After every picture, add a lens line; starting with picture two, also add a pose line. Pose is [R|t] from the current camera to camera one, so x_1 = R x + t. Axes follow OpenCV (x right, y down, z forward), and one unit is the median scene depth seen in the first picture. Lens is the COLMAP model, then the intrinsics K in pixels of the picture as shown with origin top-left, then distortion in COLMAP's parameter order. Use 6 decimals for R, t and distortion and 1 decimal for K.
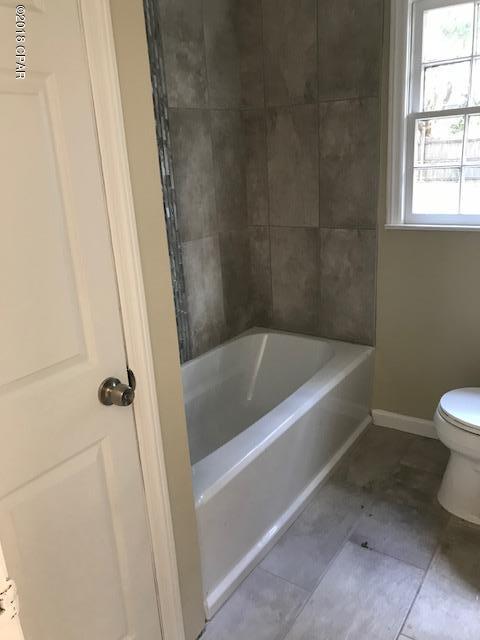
lens RADIAL K [[528.0, 0, 237.1], [0, 528.0, 318.6], [0, 0, 1]] dist [0.050887, -0.062599]
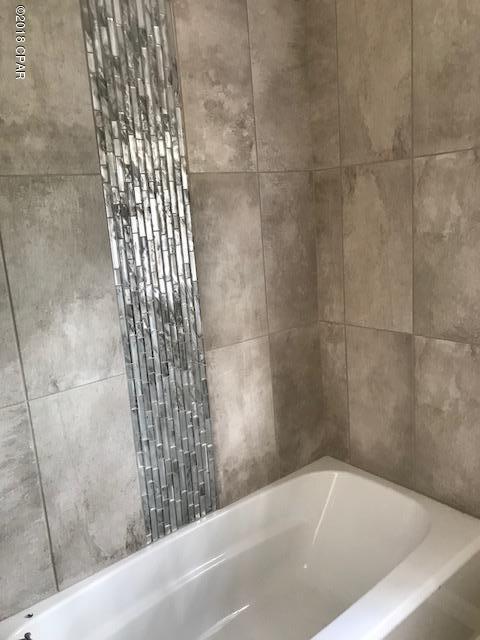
lens RADIAL K [[528.0, 0, 242.9], [0, 528.0, 322.1], [0, 0, 1]] dist [0.050887, -0.062599]
pose [[0.962700, 0.045561, -0.266706, 0.129203], [-0.066720, 0.995256, -0.070813, -0.129123], [0.262215, 0.085966, 0.961173, 0.295430]]
